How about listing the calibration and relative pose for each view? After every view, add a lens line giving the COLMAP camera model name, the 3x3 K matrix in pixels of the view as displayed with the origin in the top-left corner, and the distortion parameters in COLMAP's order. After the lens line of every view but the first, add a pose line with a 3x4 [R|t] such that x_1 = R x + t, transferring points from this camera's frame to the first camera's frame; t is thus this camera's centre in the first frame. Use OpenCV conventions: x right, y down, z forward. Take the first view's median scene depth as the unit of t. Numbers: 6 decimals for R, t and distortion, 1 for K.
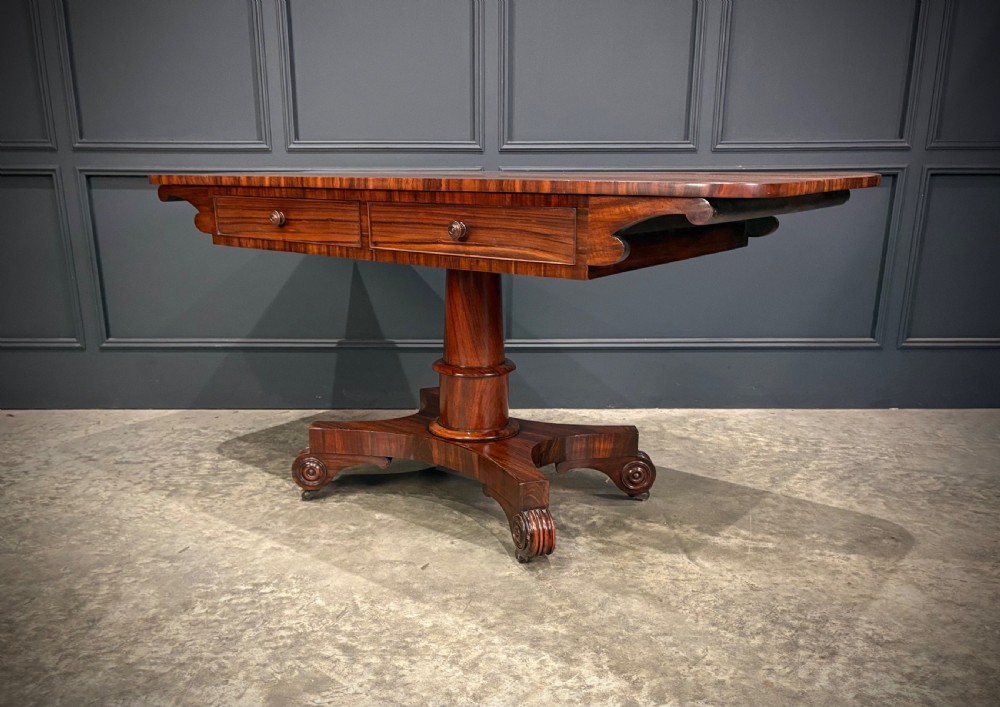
lens RADIAL K [[809.0, 0, 480.3], [0, 809.0, 427.3], [0, 0, 1]] dist [0.019999, -0.012491]
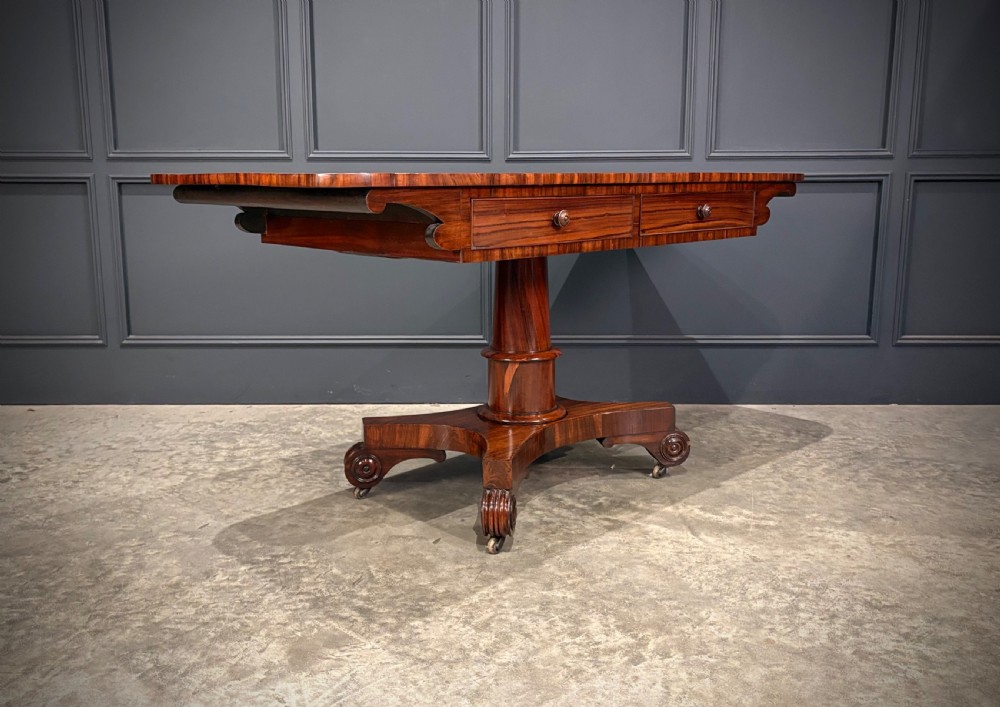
lens RADIAL K [[828.5, 0, 476.8], [0, 828.5, 353.3], [0, 0, 1]] dist [0.012212, 0.002093]
pose [[0.999967, 0.000232, -0.008140, -0.008354], [-0.001167, 0.993359, -0.115051, 0.053204], [0.008059, 0.115056, 0.993326, -0.074279]]
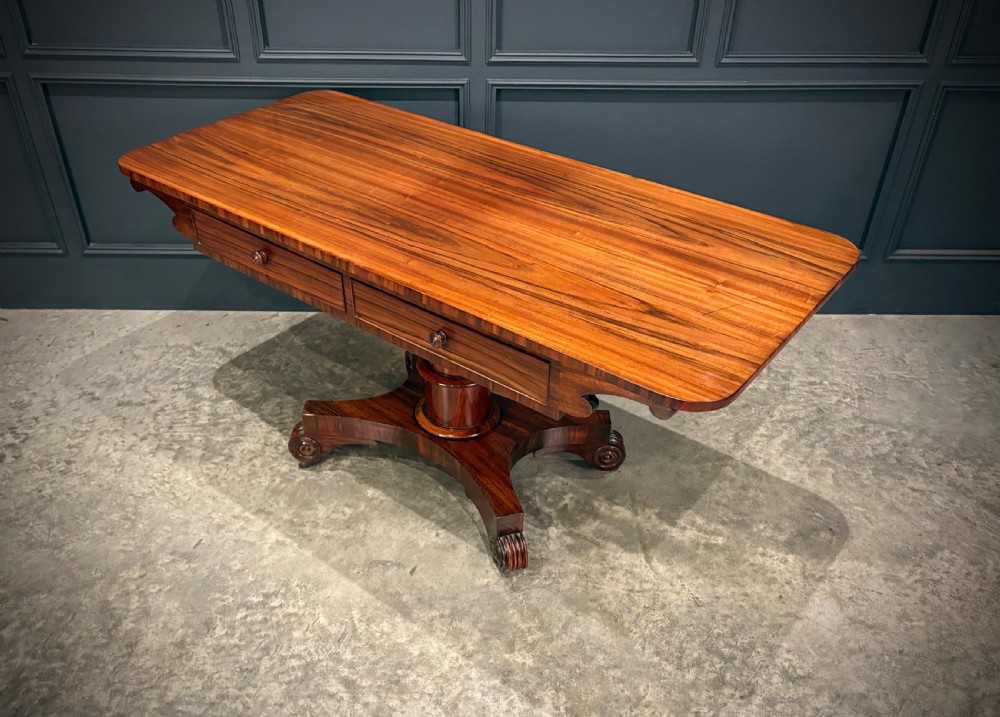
lens RADIAL K [[817.8, 0, 479.9], [0, 817.8, 383.9], [0, 0, 1]] dist [0.045655, -0.080585]
pose [[0.999949, 0.005297, 0.008608, 0.013247], [-0.007796, 0.946271, 0.323280, -0.426493], [-0.006433, -0.323331, 0.946264, -0.005732]]
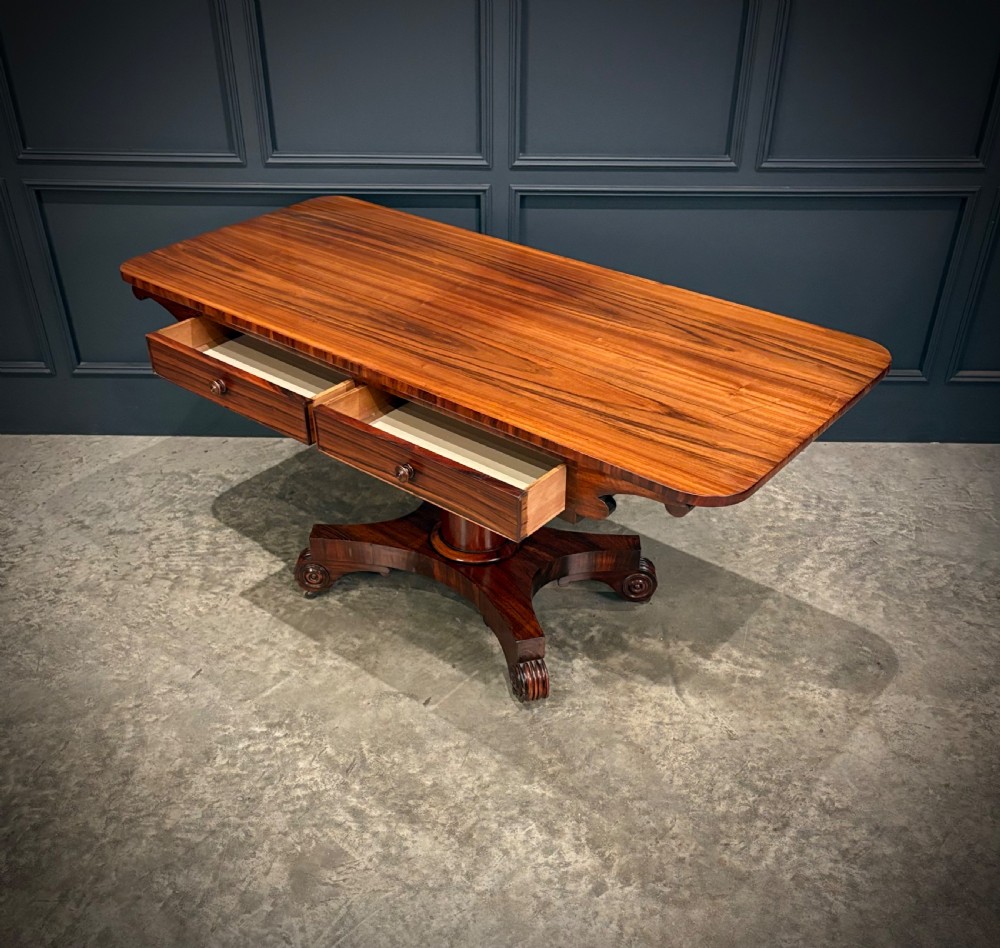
lens RADIAL K [[962.3, 0, 501.3], [0, 962.3, 514.9], [0, 0, 1]] dist [0.106172, -0.292877]
pose [[0.999957, 0.008948, -0.002343, 0.028512], [-0.007903, 0.958108, 0.286299, -0.405289], [0.004807, -0.286268, 0.958138, -0.137844]]
